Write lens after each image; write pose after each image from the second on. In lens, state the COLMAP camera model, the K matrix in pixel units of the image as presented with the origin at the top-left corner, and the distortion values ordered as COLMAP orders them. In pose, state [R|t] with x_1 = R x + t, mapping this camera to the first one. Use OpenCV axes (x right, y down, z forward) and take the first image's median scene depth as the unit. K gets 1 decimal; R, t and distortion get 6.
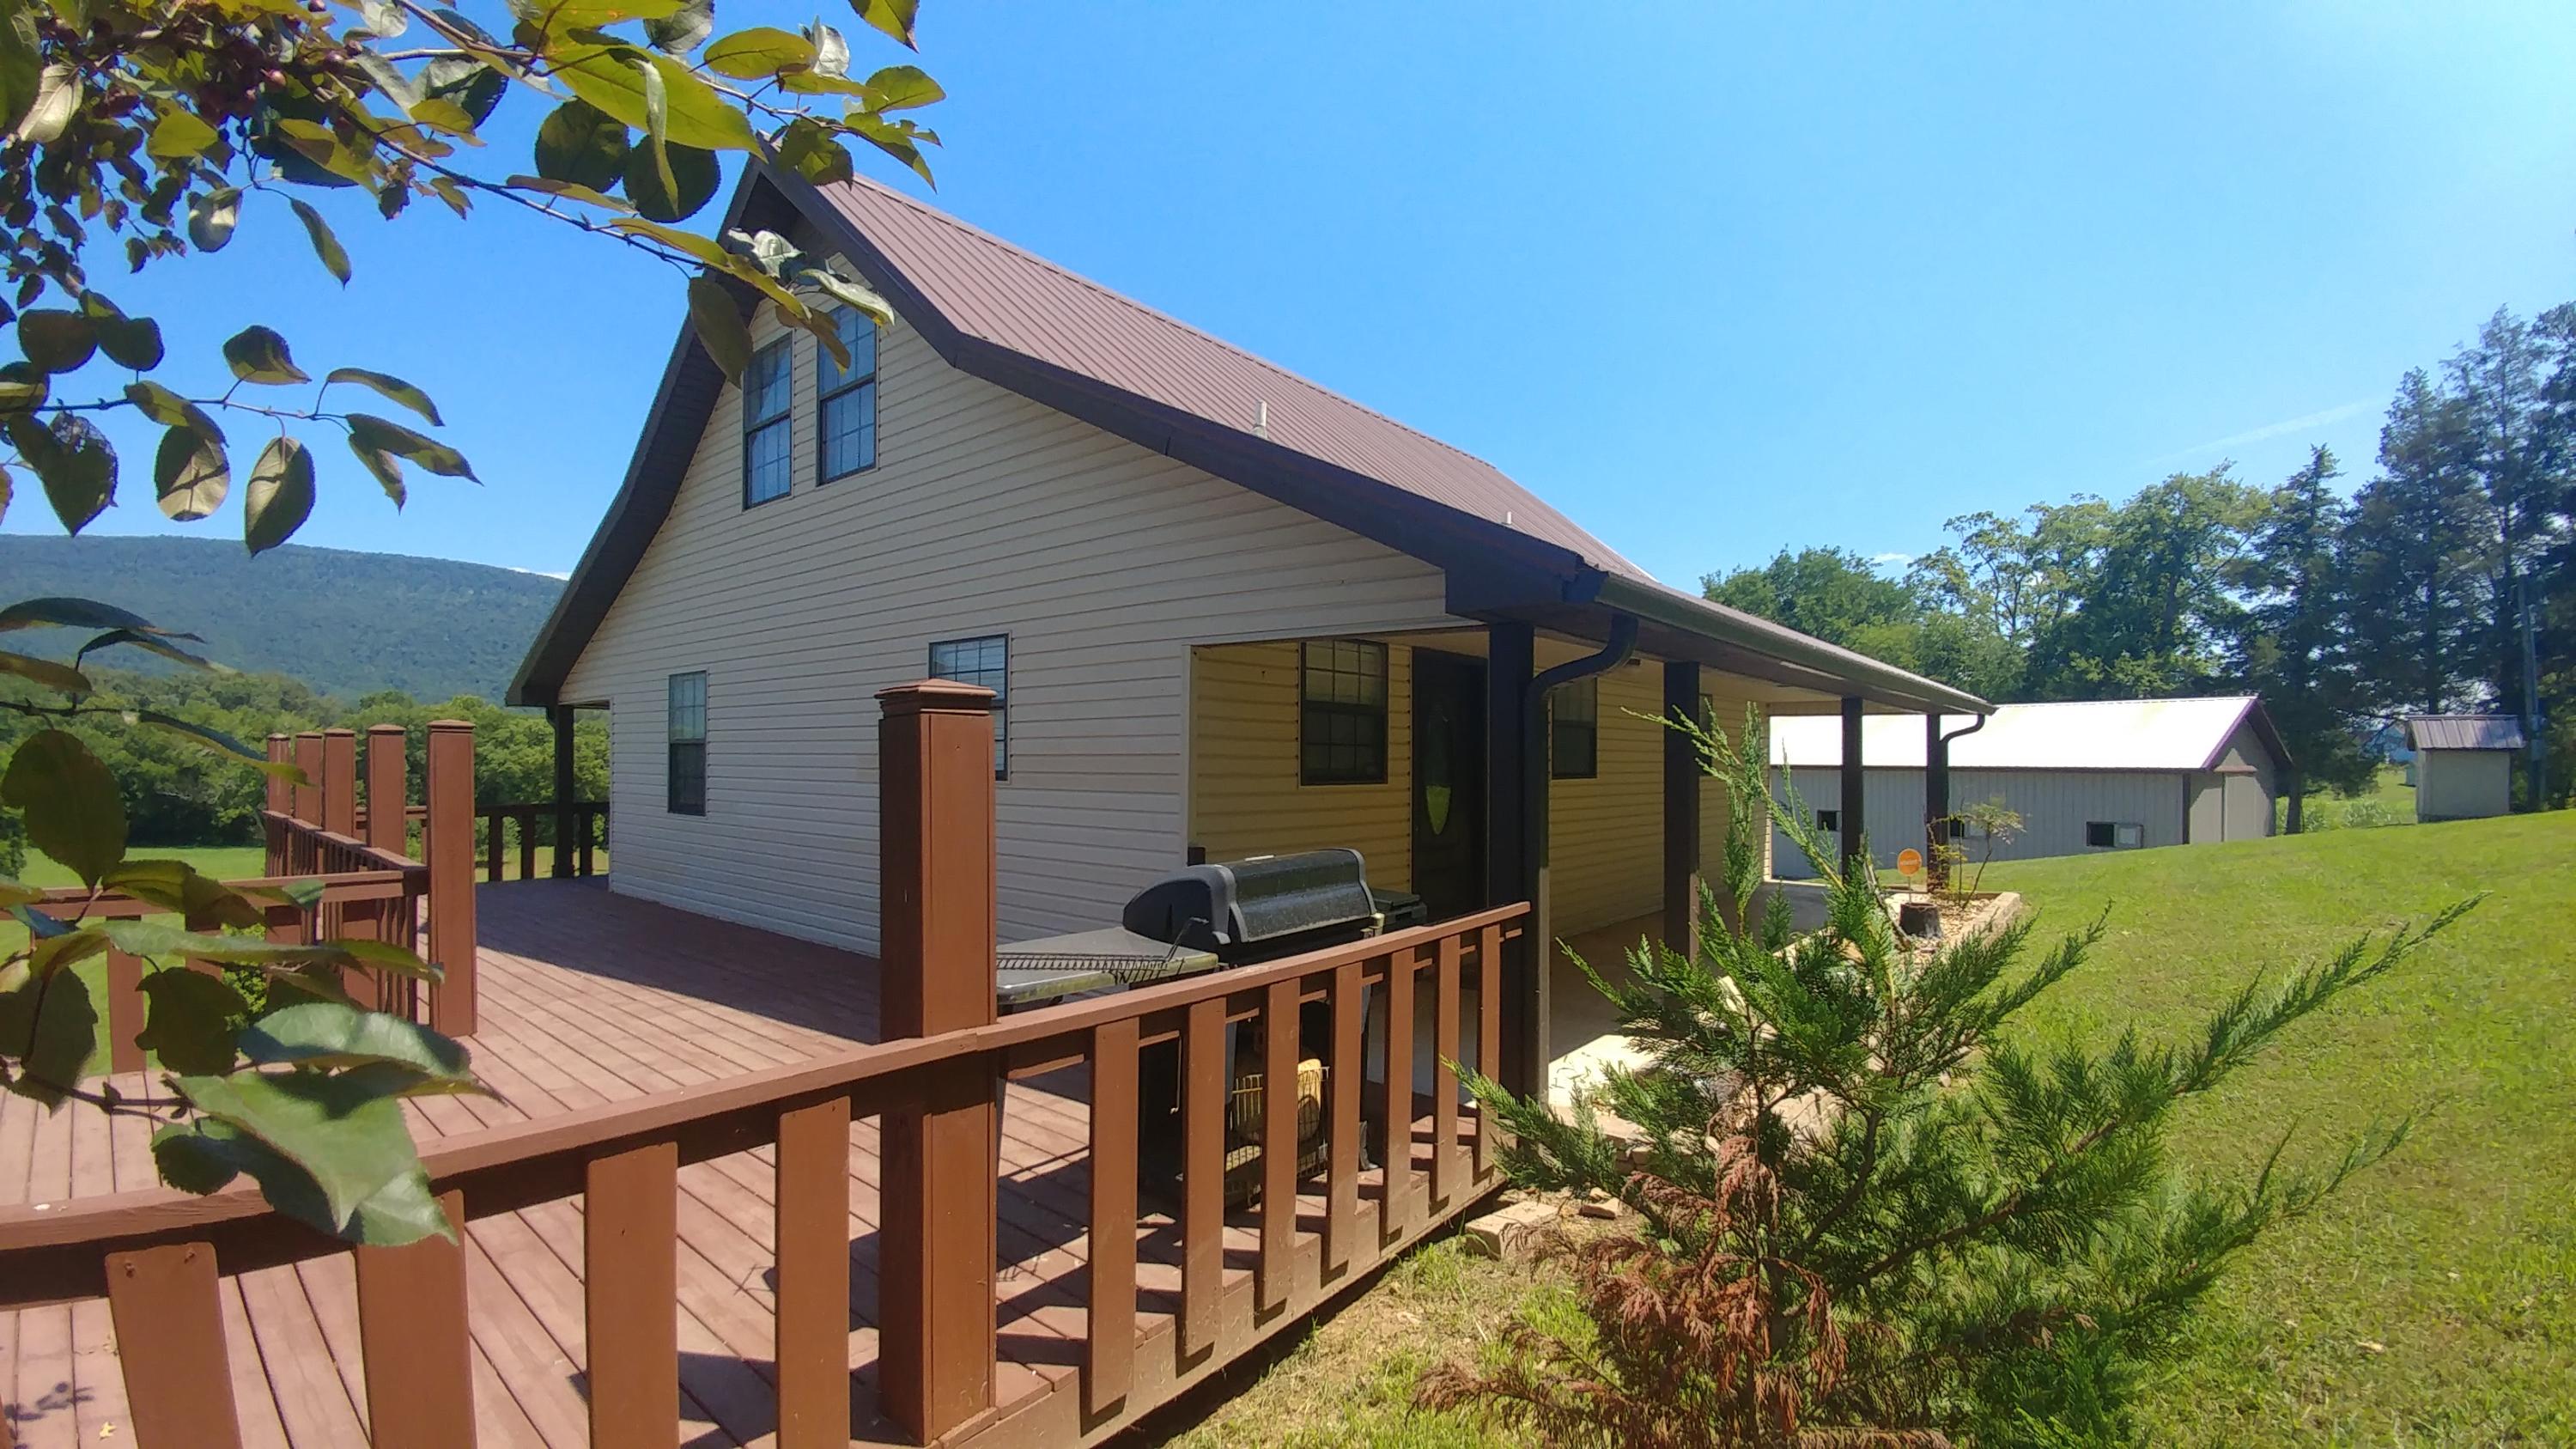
lens RADIAL K [[1038.2, 0, 1277.8], [0, 1038.2, 763.3], [0, 0, 1]] dist [0.021247, -0.039728]
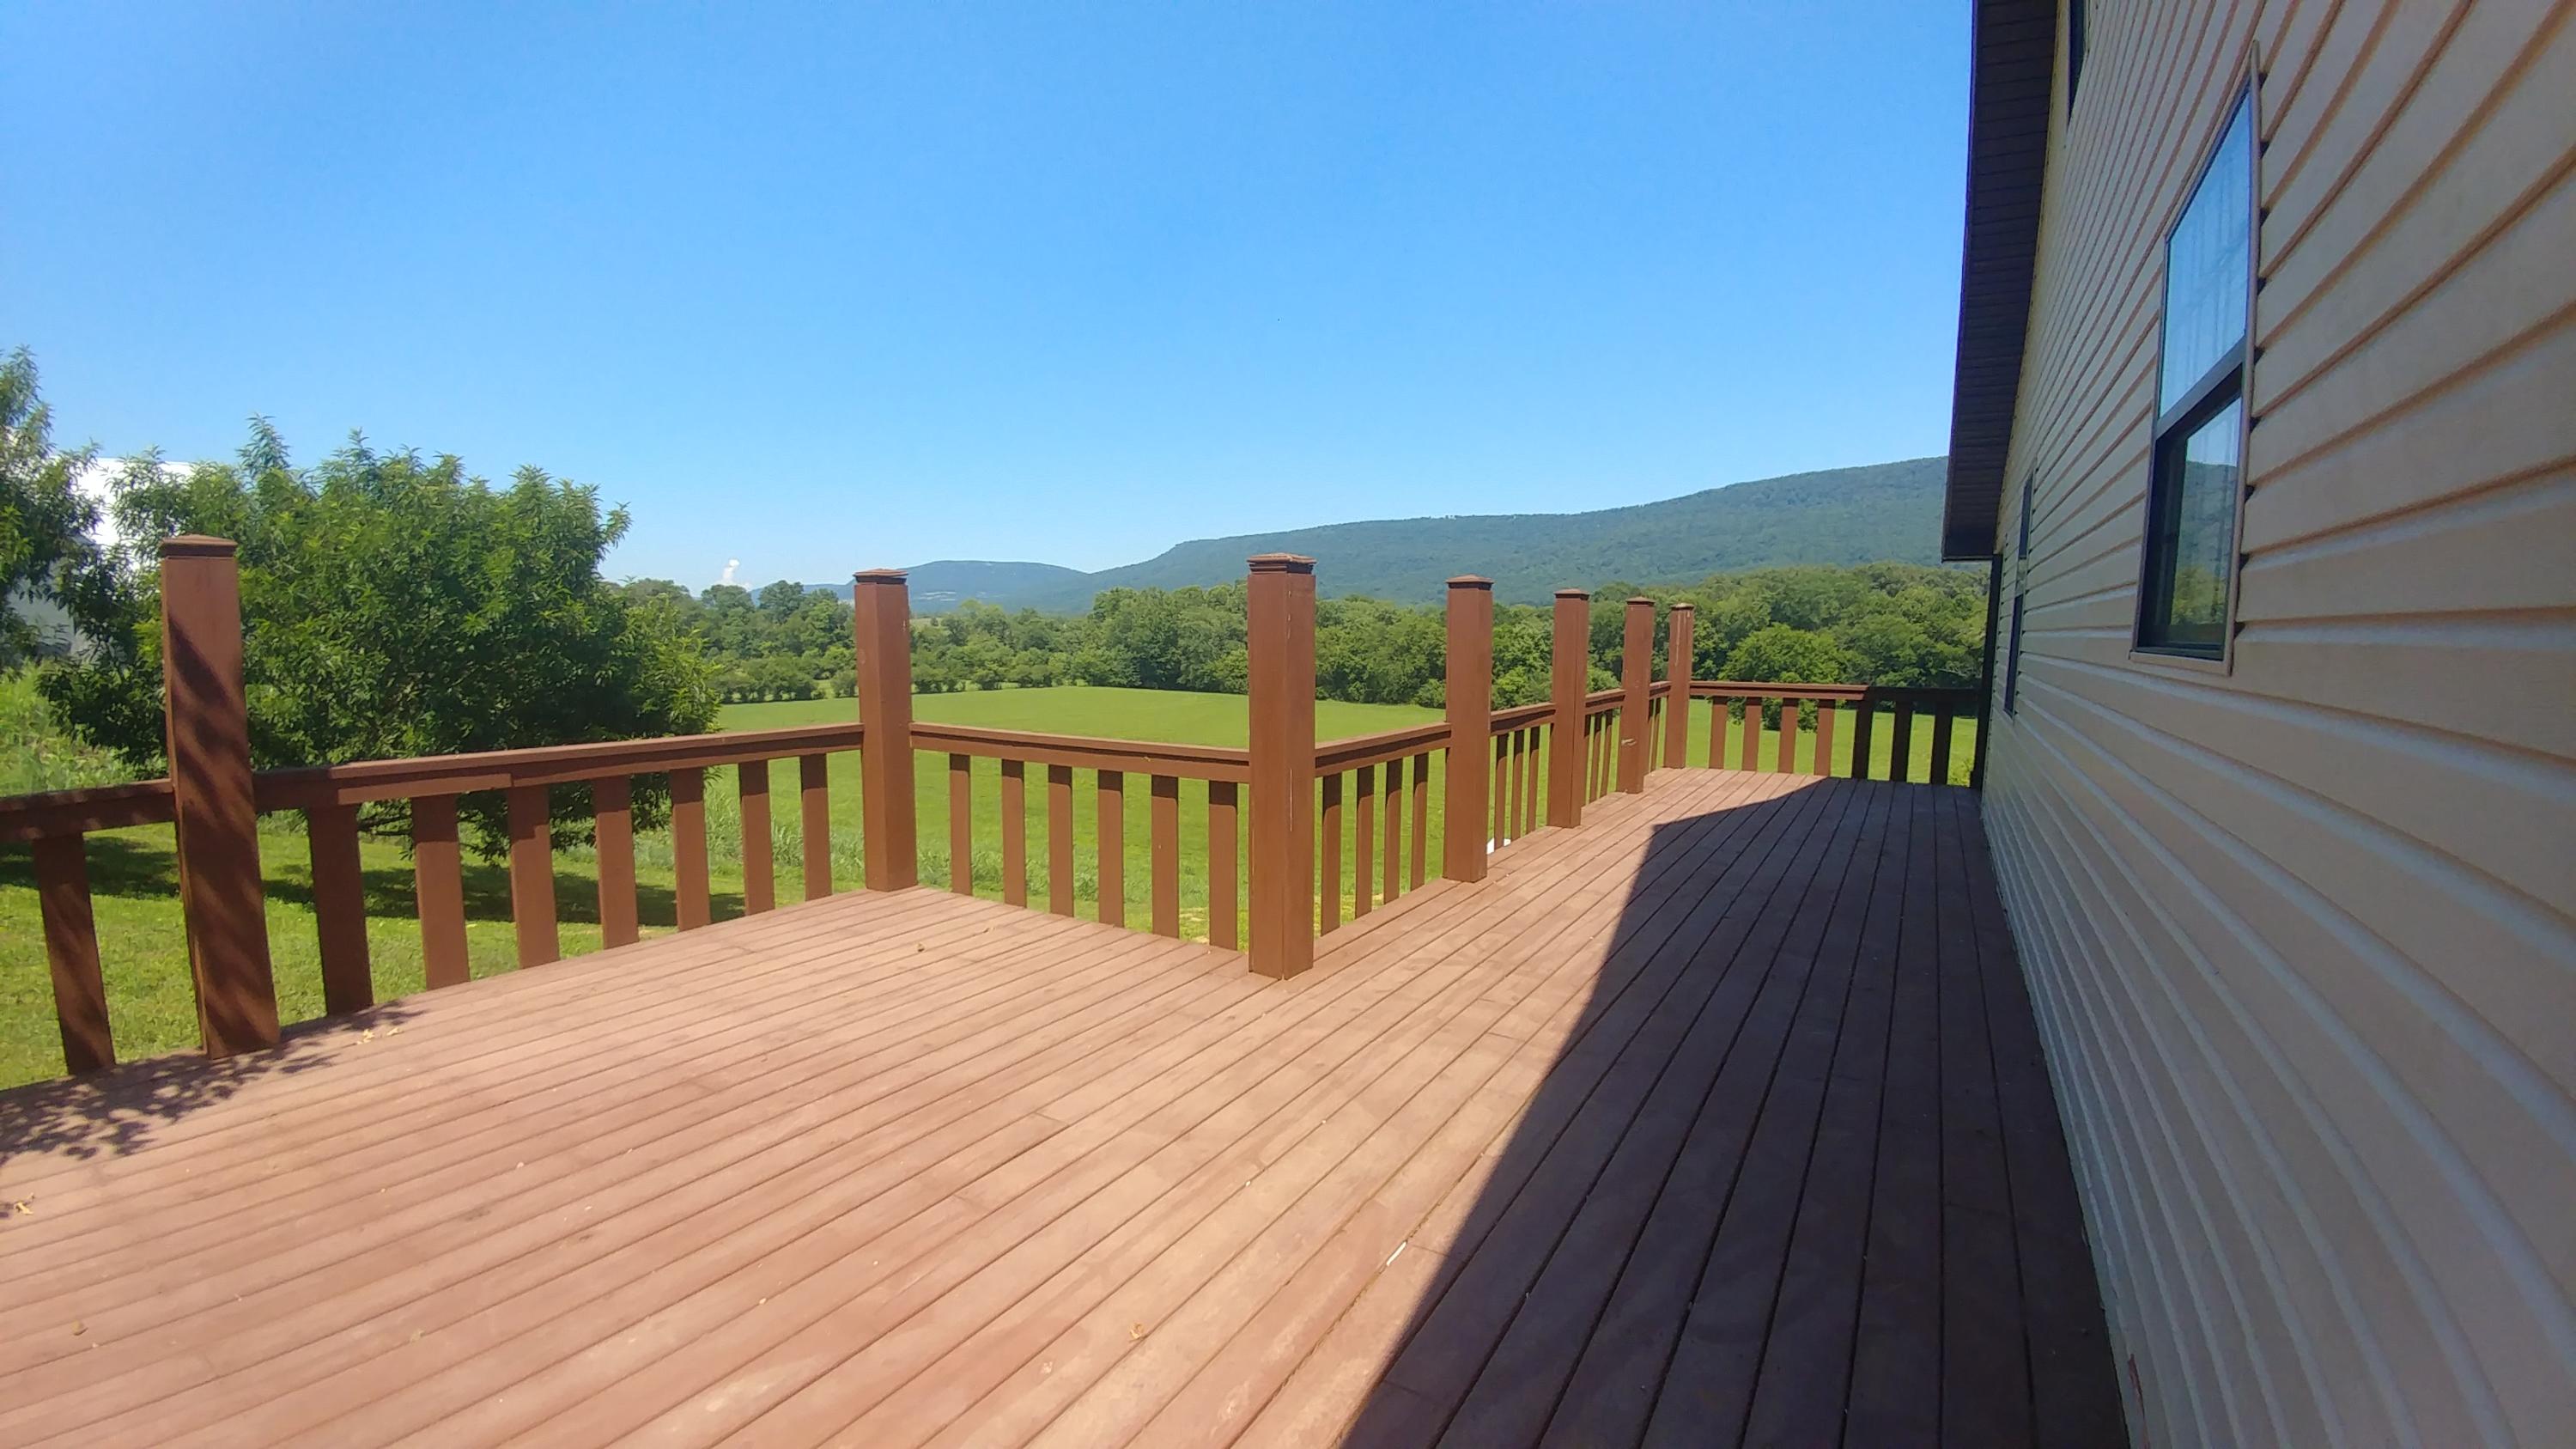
lens RADIAL K [[1038.2, 0, 1277.8], [0, 1038.2, 763.3], [0, 0, 1]] dist [0.021247, -0.039728]
pose [[0.142836, 0.119331, -0.982526, -0.010872], [-0.011374, 0.992838, 0.118930, 0.003193], [0.989681, -0.005813, 0.143170, 0.168509]]
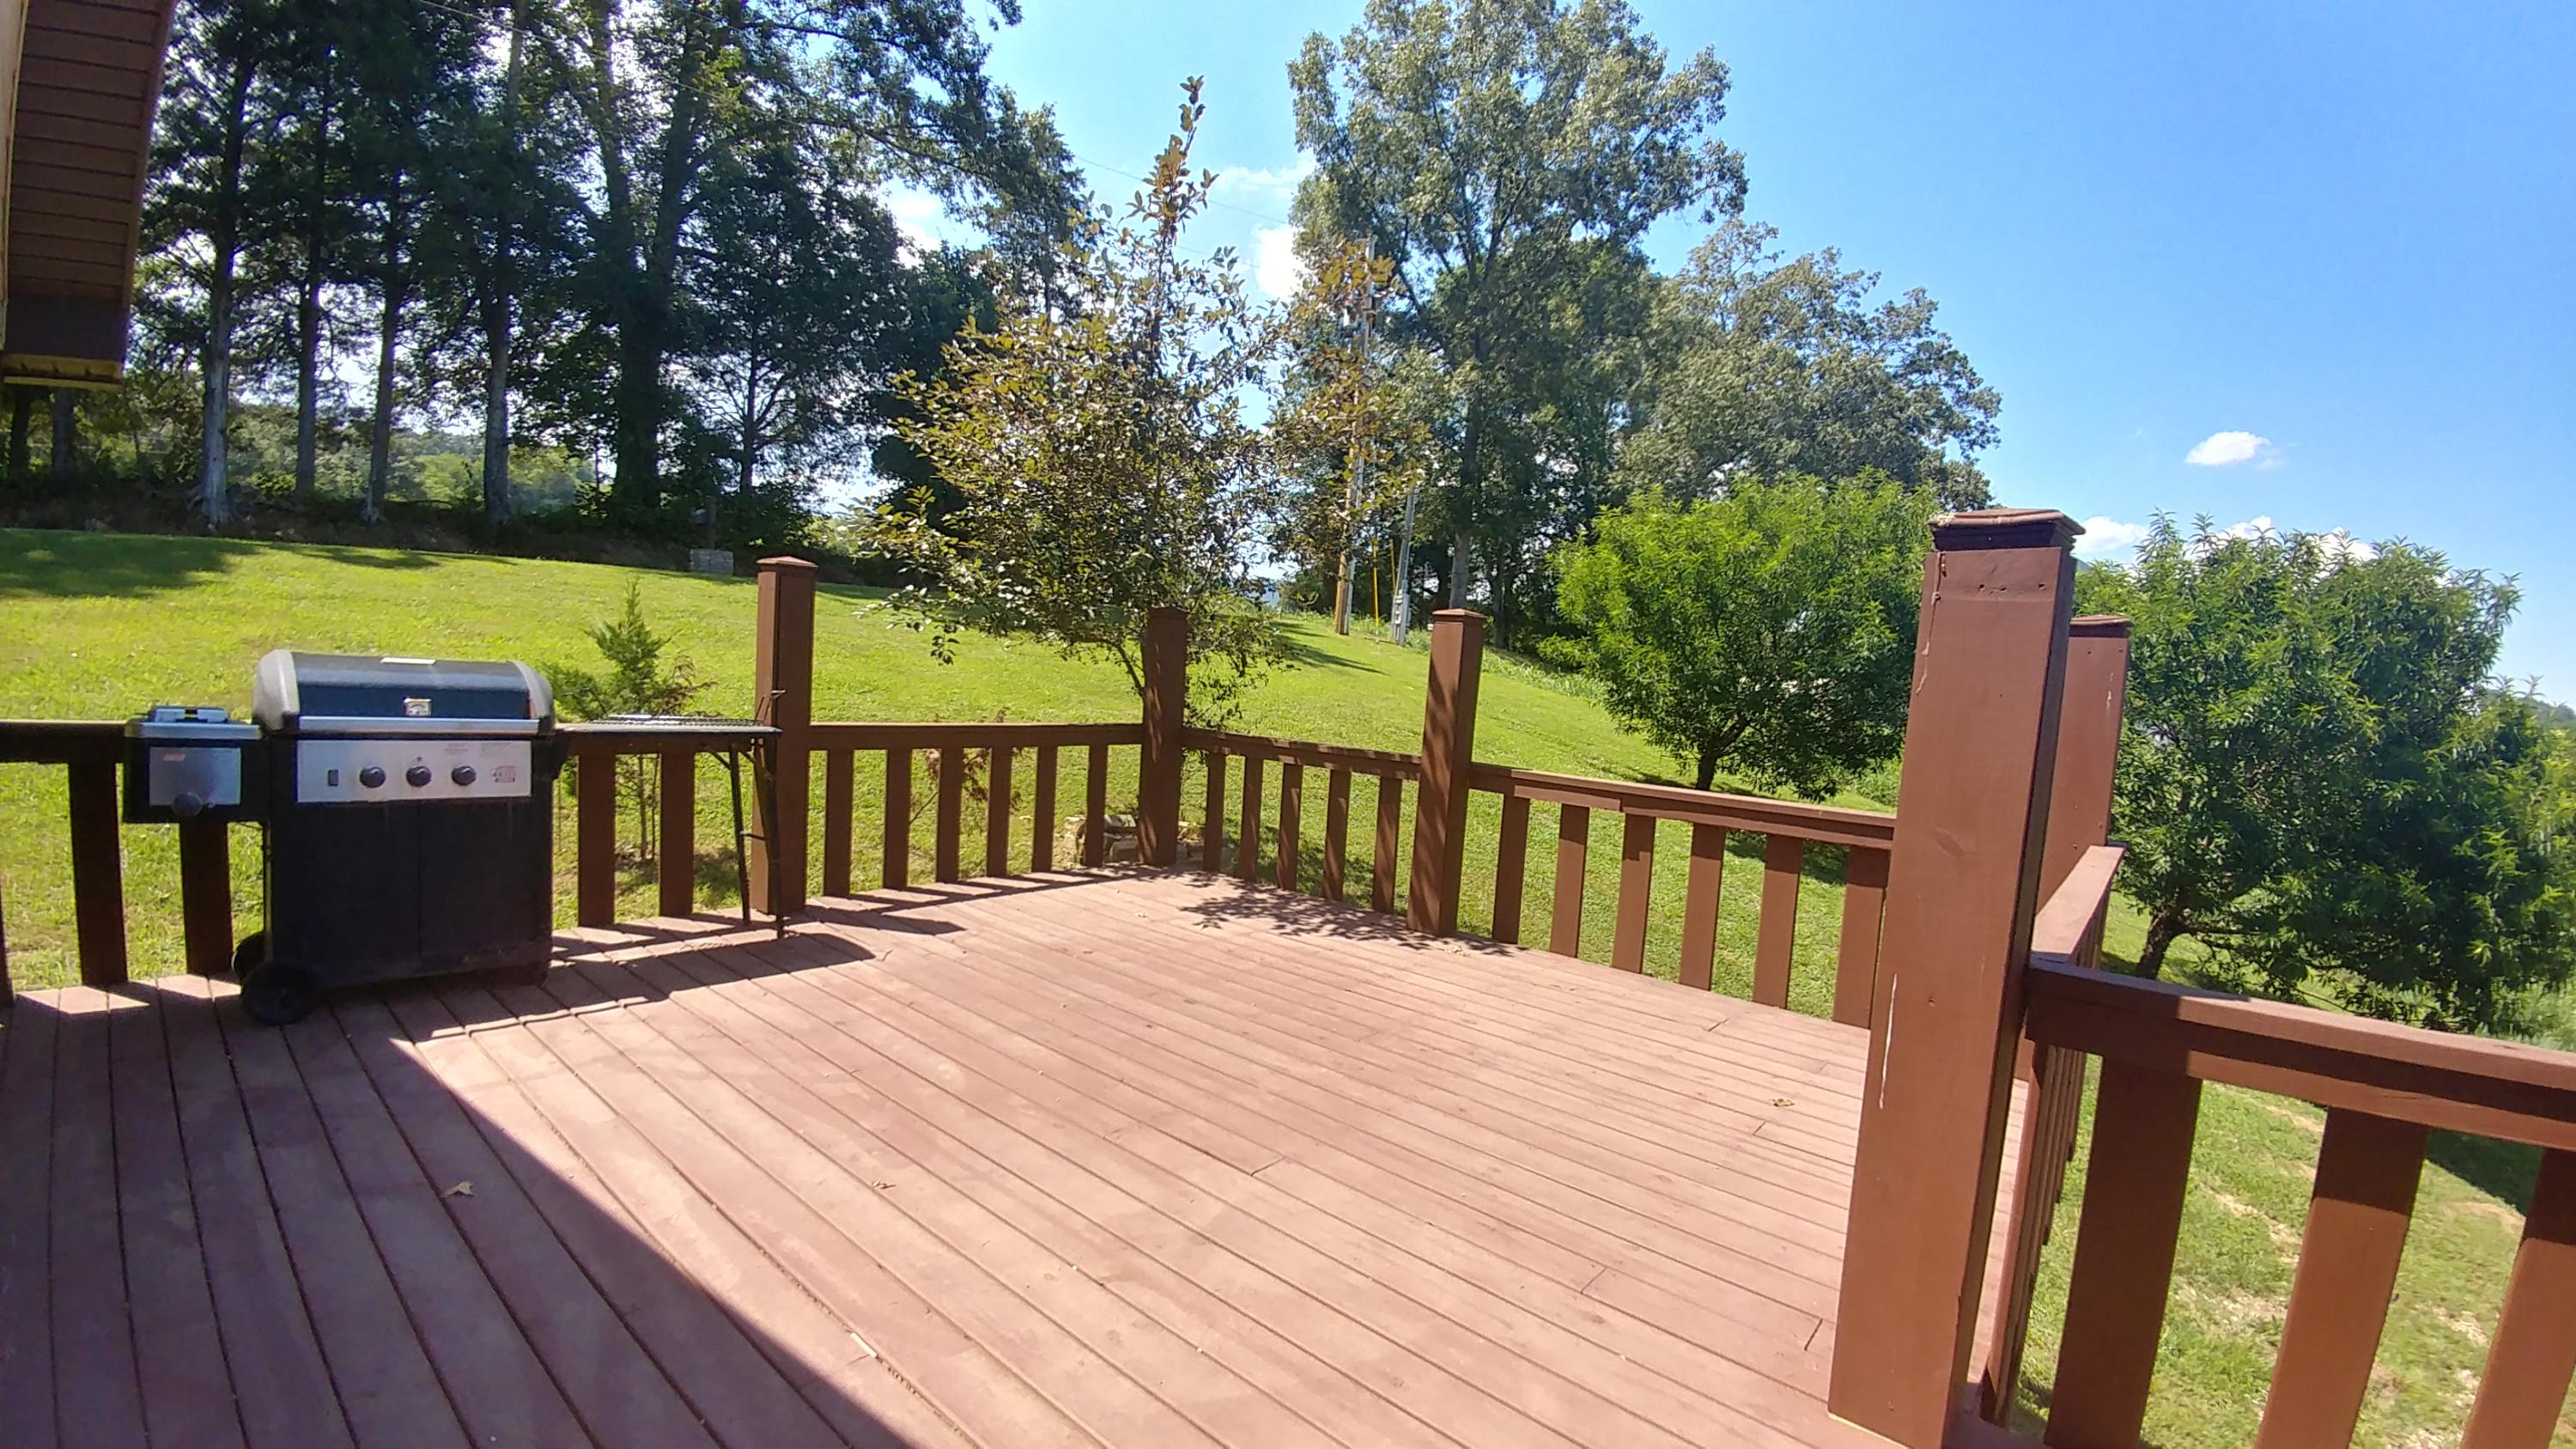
lens RADIAL K [[1050.2, 0, 1281.6], [0, 1050.2, 752.4], [0, 0, 1]] dist [0.013156, -0.000029]
pose [[-0.997469, -0.070919, 0.005170, -0.123570], [-0.070208, 0.993773, 0.086519, 0.004062], [-0.011273, 0.085937, -0.996237, 0.266563]]
